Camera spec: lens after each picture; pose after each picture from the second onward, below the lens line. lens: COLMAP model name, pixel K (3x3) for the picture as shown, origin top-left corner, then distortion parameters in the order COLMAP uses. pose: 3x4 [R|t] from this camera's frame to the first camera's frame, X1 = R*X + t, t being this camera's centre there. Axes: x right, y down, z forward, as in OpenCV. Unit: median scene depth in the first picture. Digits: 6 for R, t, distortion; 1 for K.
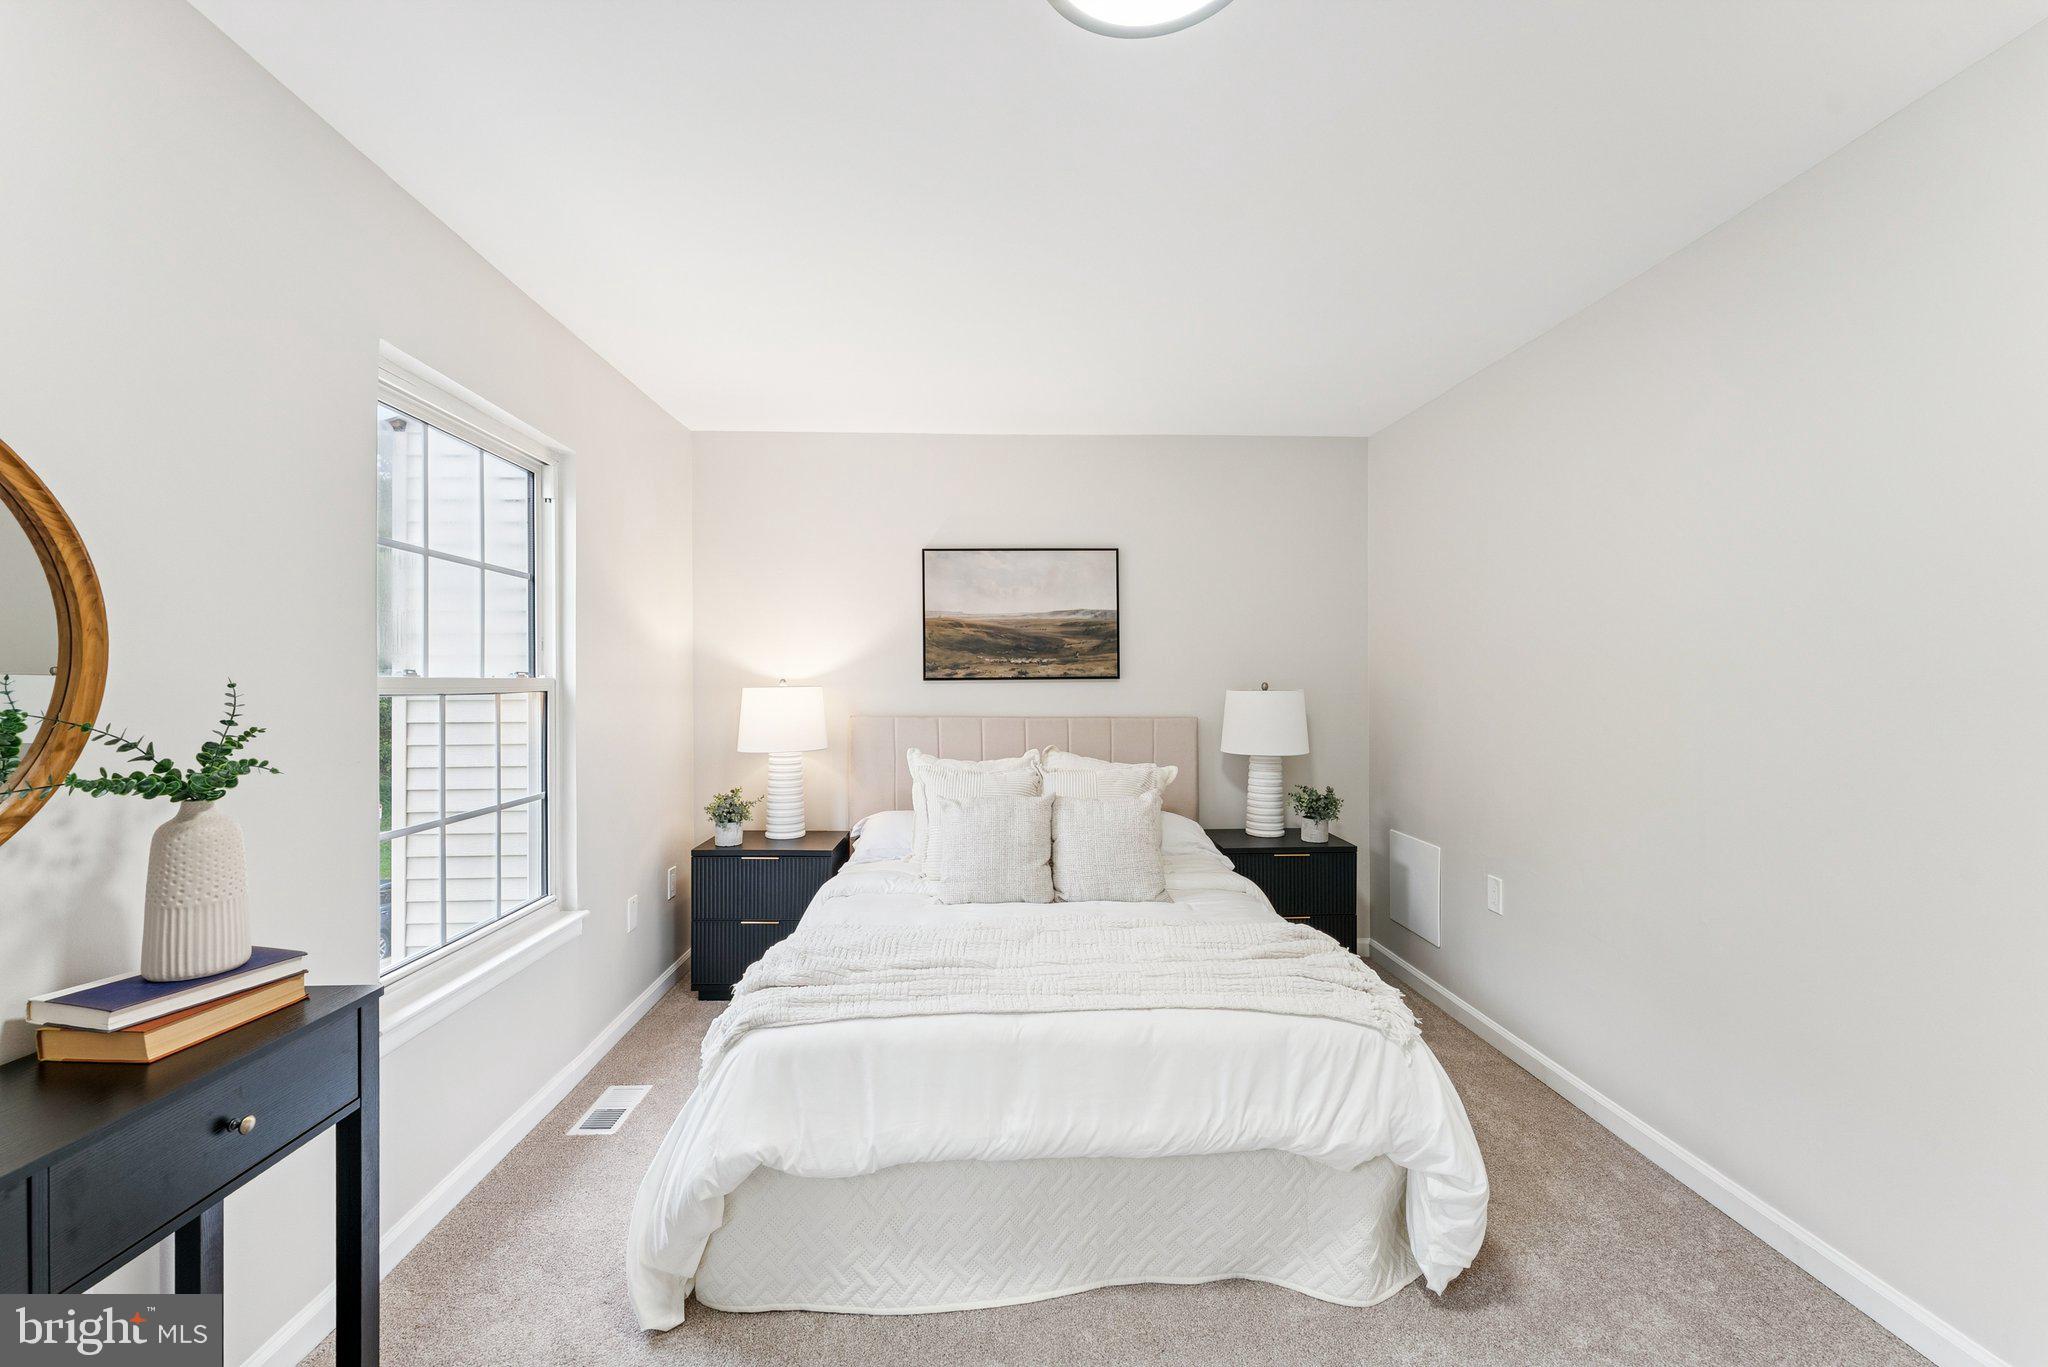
lens RADIAL K [[824.0, 0, 1024.0], [0, 824.0, 683.5], [0, 0, 1]] dist [0.000158, -0.000155]
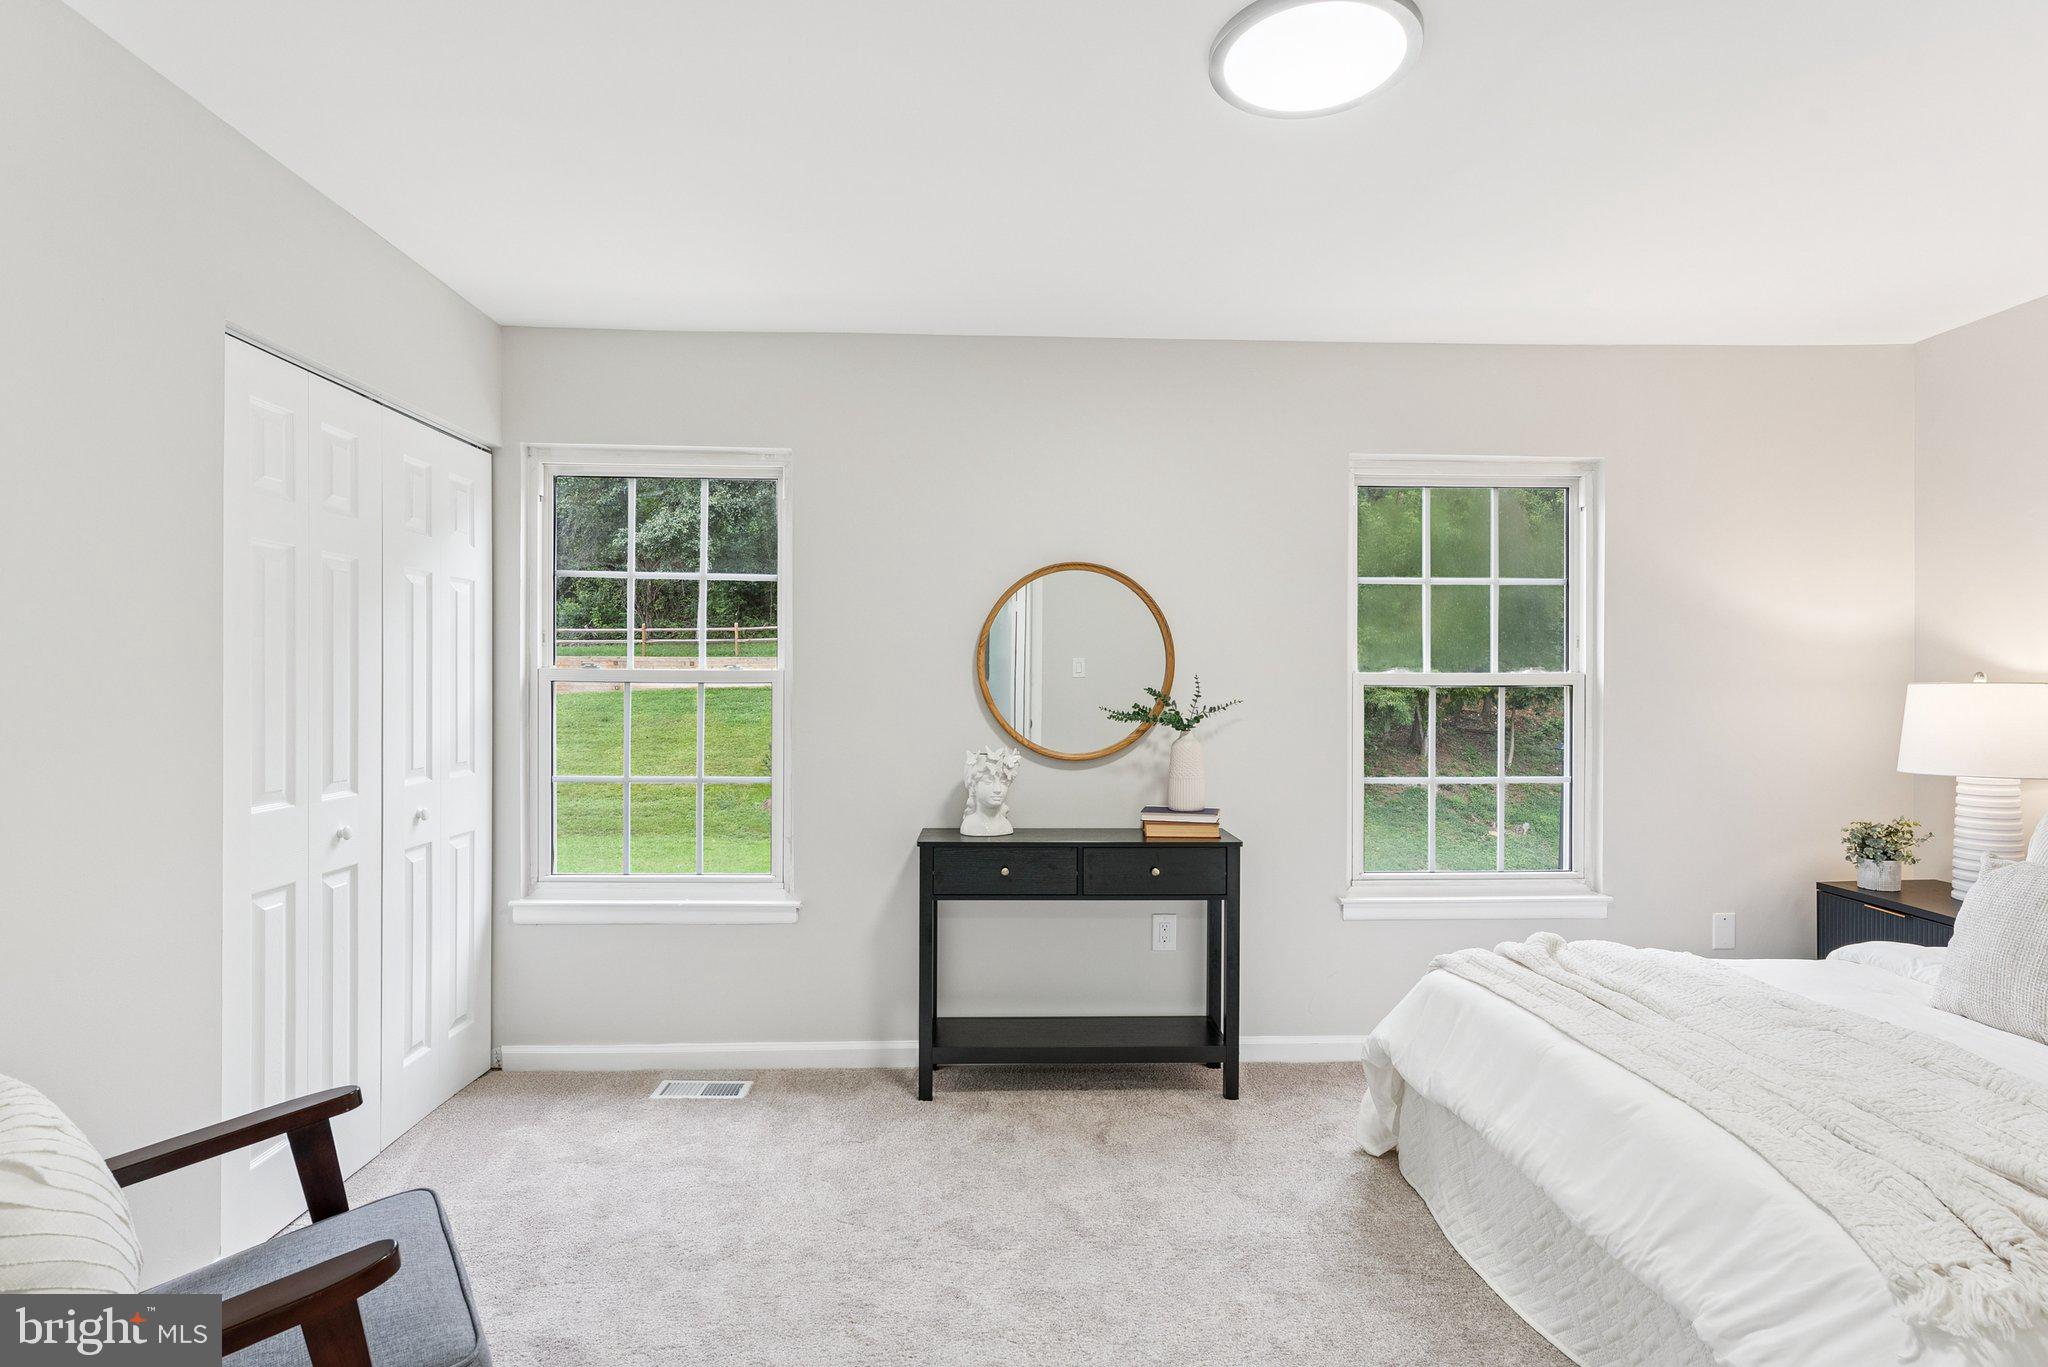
lens RADIAL K [[1049.3, 0, 1024.0], [0, 1049.3, 683.5], [0, 0, 1]] dist [-0.000850, -0.000251]
pose [[-0.014038, 0.004470, -0.999891, 0.653479], [-0.002831, 0.999986, 0.004510, 0.002303], [0.999897, 0.002894, -0.014025, 0.228949]]
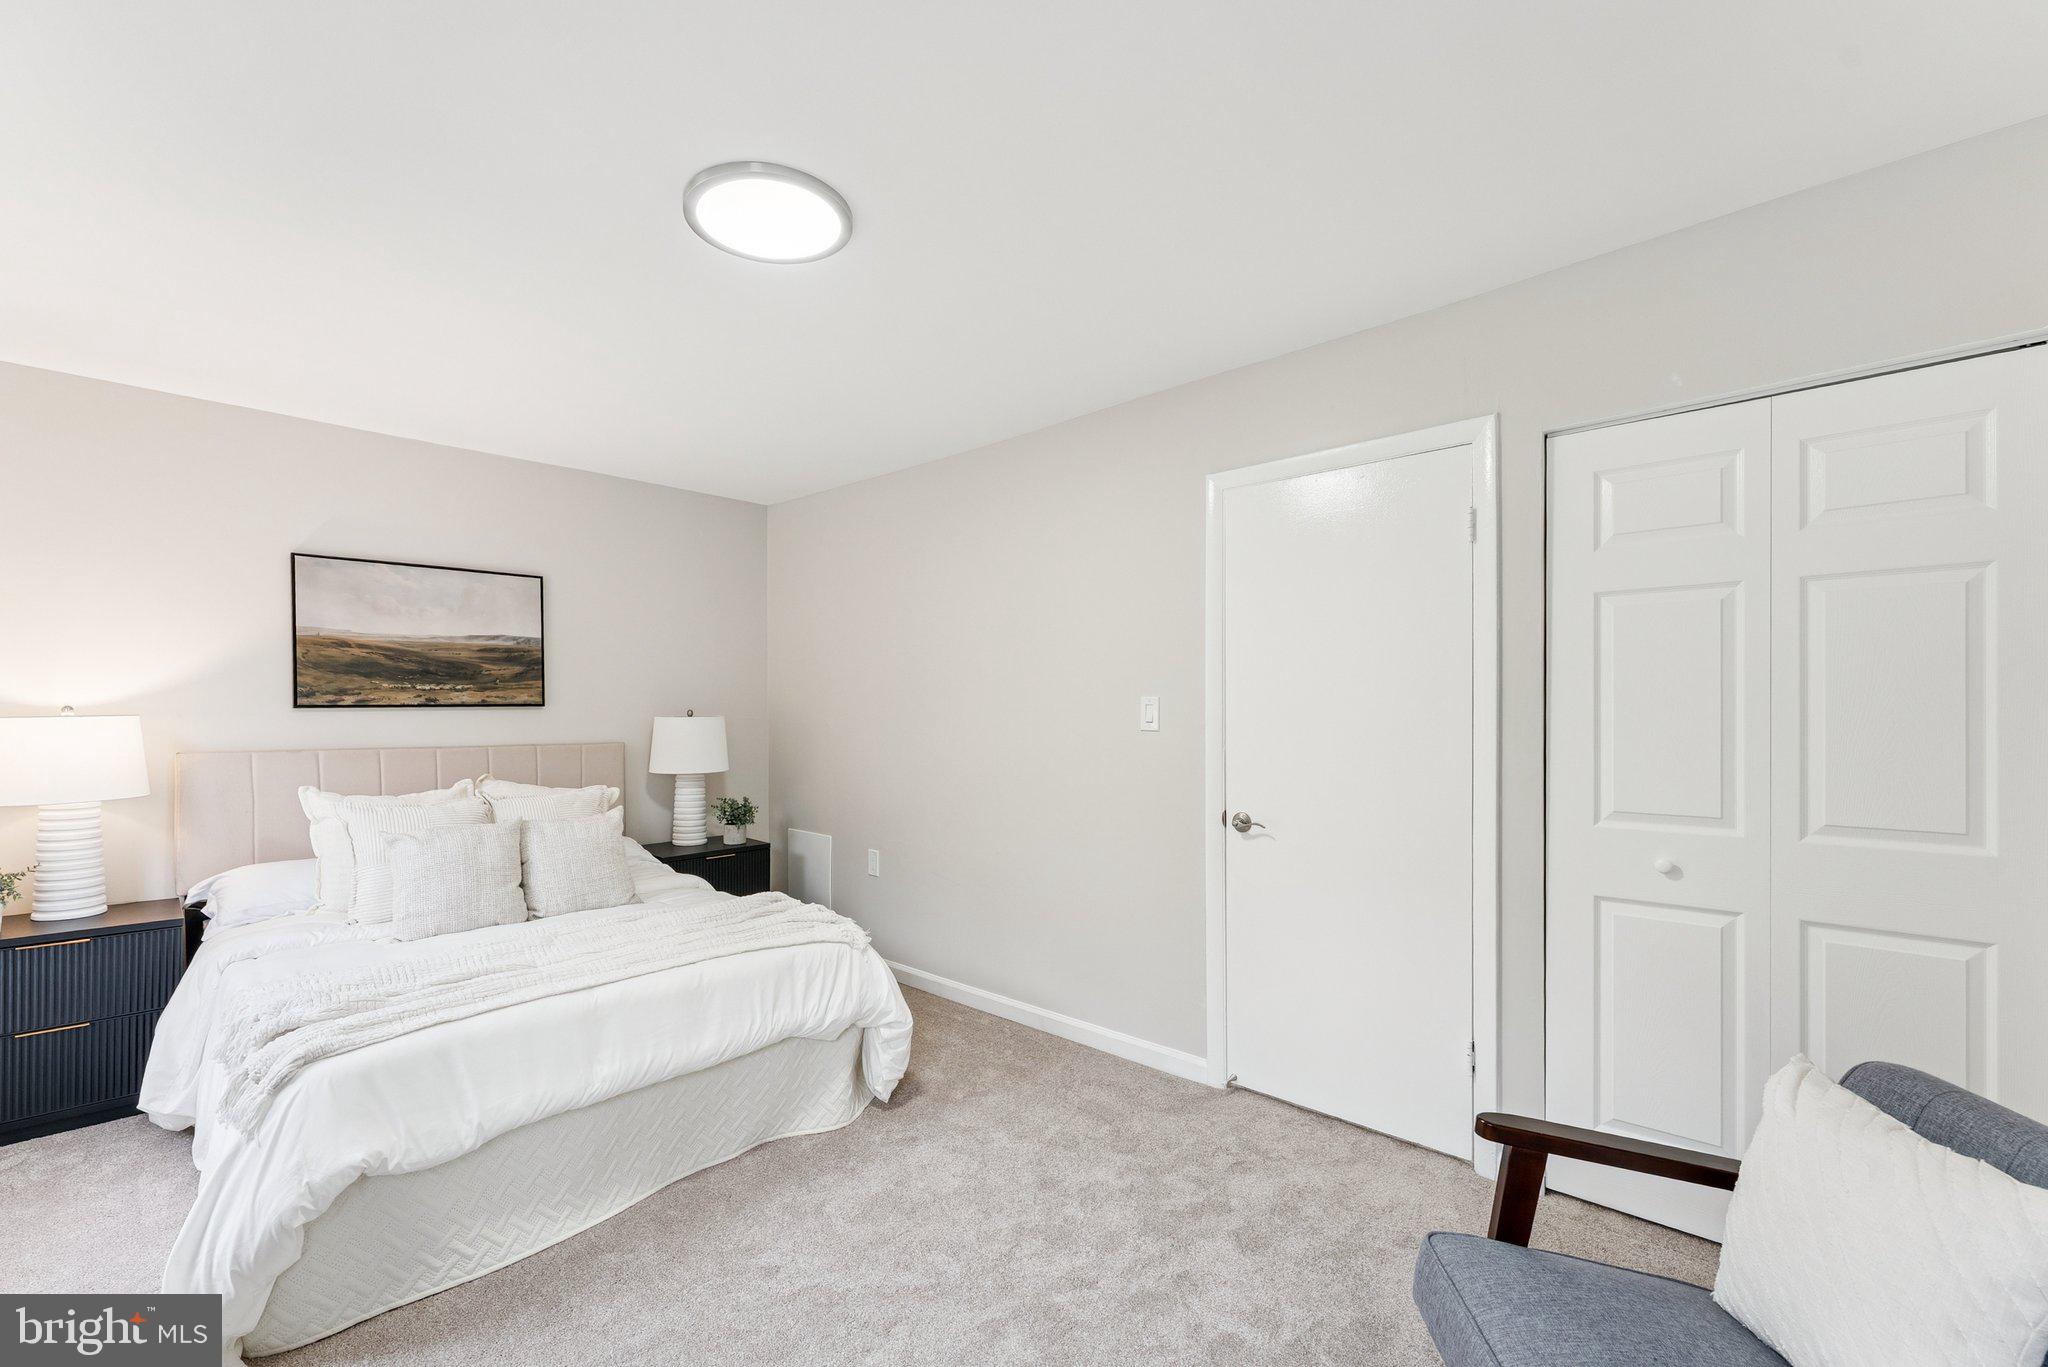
lens RADIAL K [[824.0, 0, 1024.0], [0, 824.0, 683.5], [0, 0, 1]] dist [0.000158, -0.000155]
pose [[0.711078, 0.020479, 0.702815, -0.223405], [0.002798, 0.999485, -0.031955, 0.000421], [-0.703107, 0.024689, 0.710655, -0.163687]]
